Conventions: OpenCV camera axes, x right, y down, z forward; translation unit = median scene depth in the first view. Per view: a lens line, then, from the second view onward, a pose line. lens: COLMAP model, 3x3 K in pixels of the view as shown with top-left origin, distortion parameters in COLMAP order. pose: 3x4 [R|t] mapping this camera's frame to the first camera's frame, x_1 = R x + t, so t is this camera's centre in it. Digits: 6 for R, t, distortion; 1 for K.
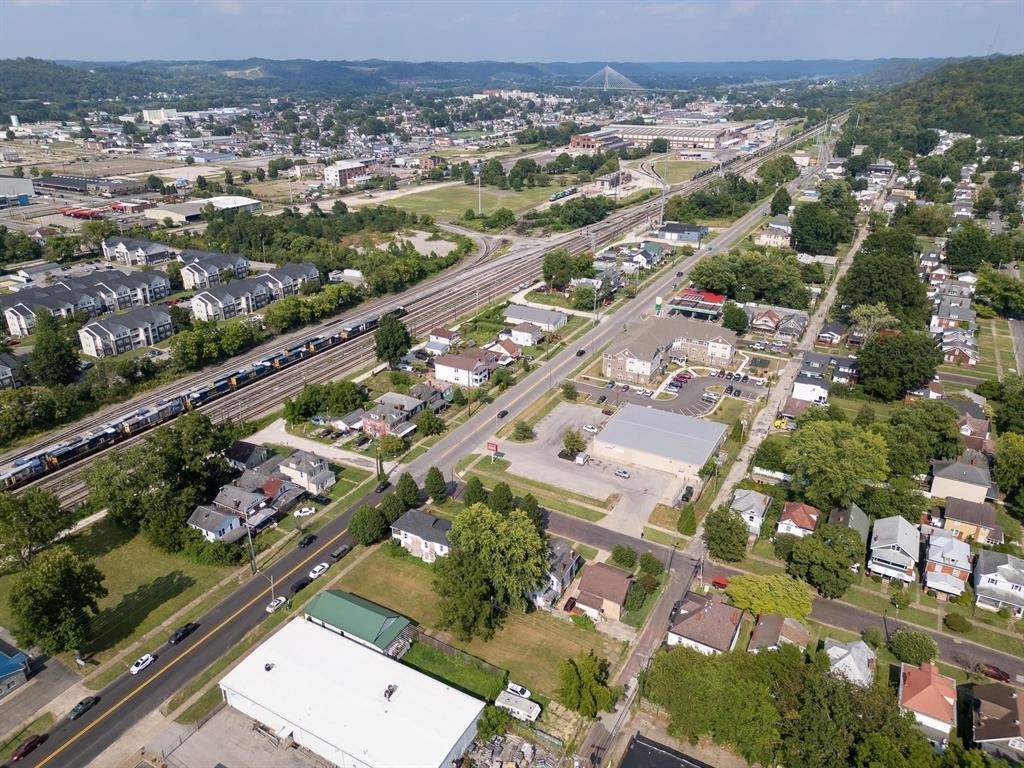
lens RADIAL K [[710.7, 0, 512.0], [0, 710.7, 384.0], [0, 0, 1]] dist [0.073179, -0.065185]
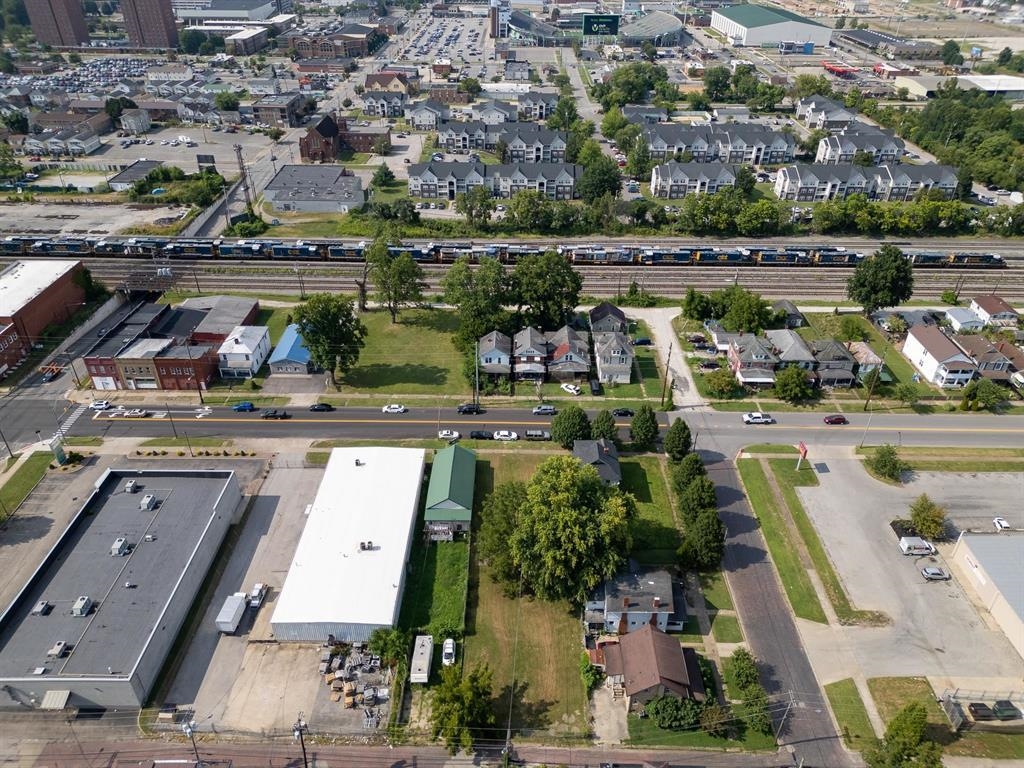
lens RADIAL K [[710.7, 0, 512.0], [0, 710.7, 384.0], [0, 0, 1]] dist [0.073179, -0.065185]
pose [[0.479558, 0.483351, -0.732390, 0.269217], [-0.361183, 0.869371, 0.337256, -0.087730], [0.799732, 0.102792, 0.591492, 0.269935]]
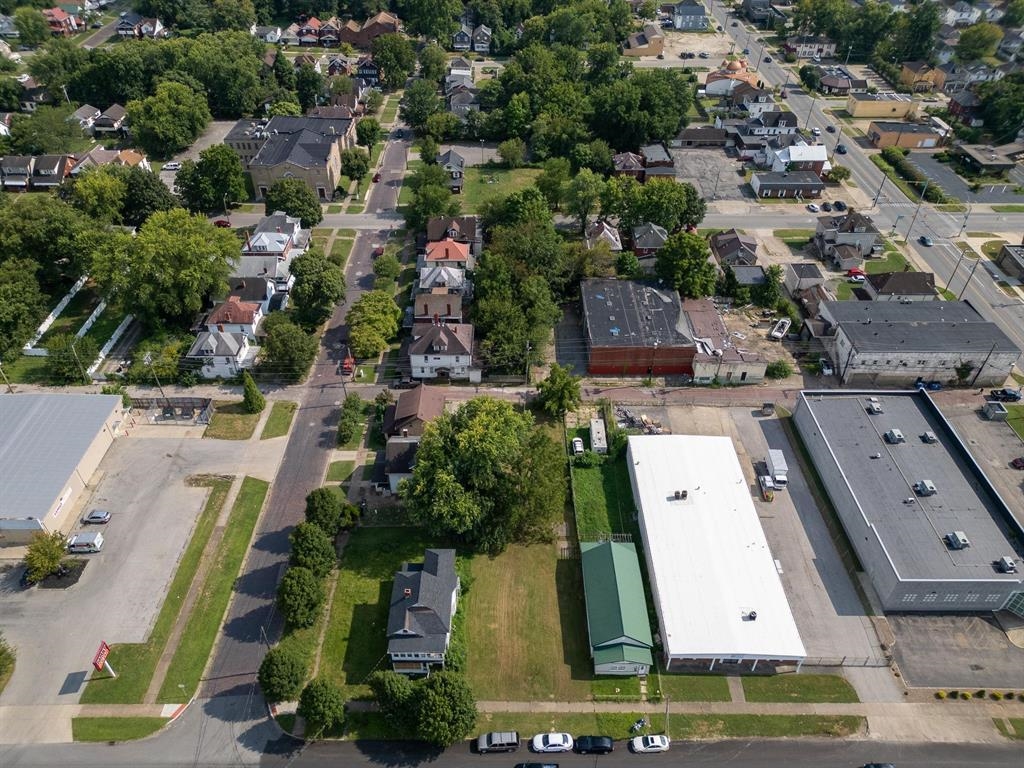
lens RADIAL K [[710.7, 0, 512.0], [0, 710.7, 384.0], [0, 0, 1]] dist [0.073179, -0.065185]
pose [[-0.493647, -0.547528, 0.675667, -0.317962], [0.349354, 0.586637, 0.730622, -0.223271], [-0.796407, 0.596716, -0.098311, 0.588140]]
